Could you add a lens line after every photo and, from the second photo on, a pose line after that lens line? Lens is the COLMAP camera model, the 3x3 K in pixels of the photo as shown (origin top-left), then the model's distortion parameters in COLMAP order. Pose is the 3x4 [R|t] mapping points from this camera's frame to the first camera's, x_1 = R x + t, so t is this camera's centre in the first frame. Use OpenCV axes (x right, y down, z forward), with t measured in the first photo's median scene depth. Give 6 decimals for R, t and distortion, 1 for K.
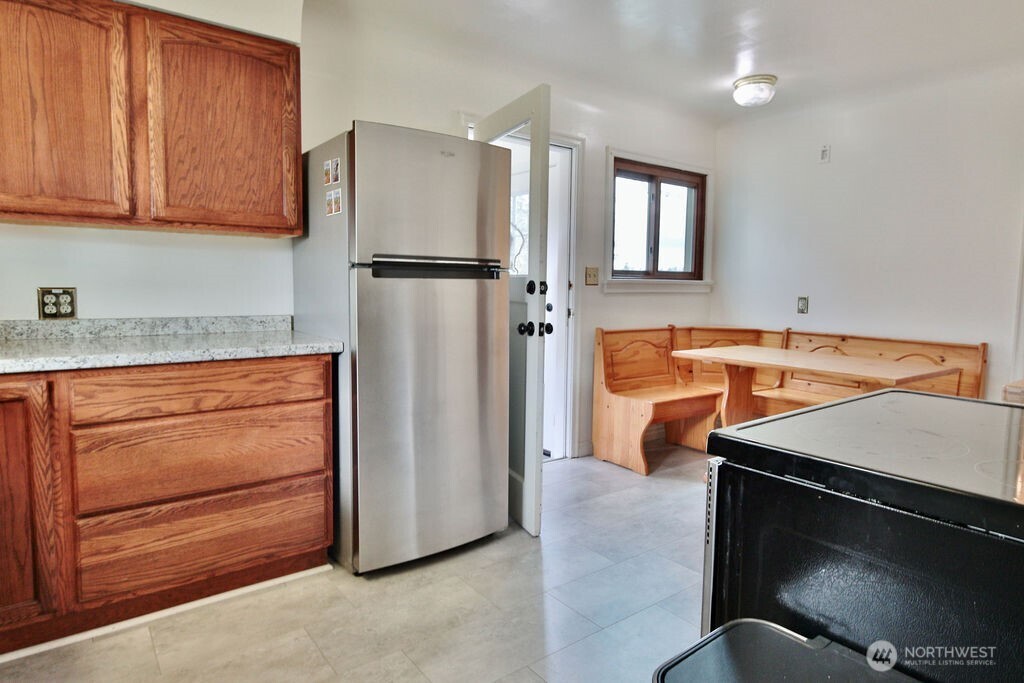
lens RADIAL K [[592.0, 0, 512.0], [0, 592.0, 341.5], [0, 0, 1]] dist [0.001286, 0.000118]
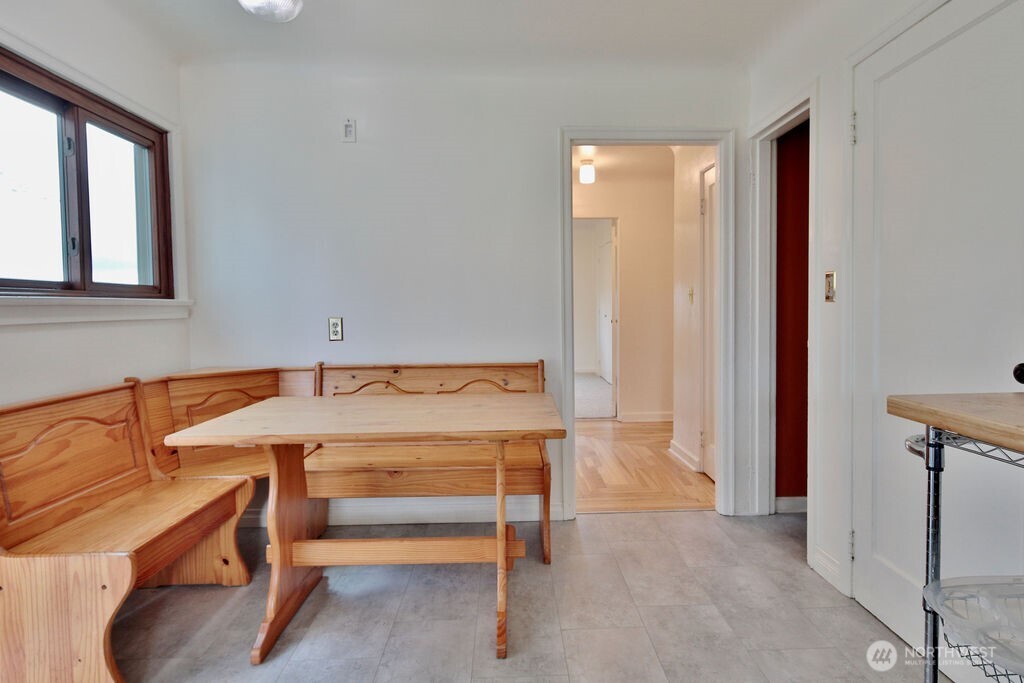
lens RADIAL K [[557.5, 0, 514.1], [0, 557.5, 325.9], [0, 0, 1]] dist [0.004408, -0.000268]
pose [[0.576110, -0.051023, 0.815778, 0.053039], [0.103734, 0.994544, -0.011054, -0.036360], [-0.810763, 0.090993, 0.578259, 0.427598]]
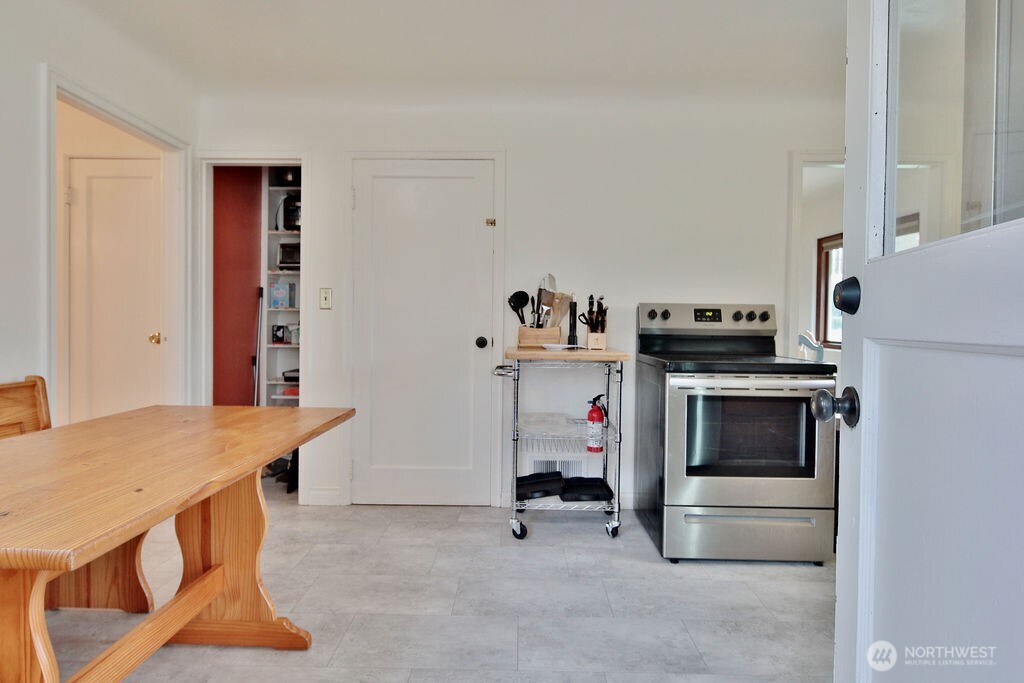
lens RADIAL K [[543.5, 0, 506.2], [0, 543.5, 327.6], [0, 0, 1]] dist [0.006547, 0.000127]
pose [[-0.789385, -0.030043, 0.613163, 0.006954], [0.040246, 0.994121, 0.100522, -0.074993], [-0.612578, 0.104028, -0.783535, 0.943356]]
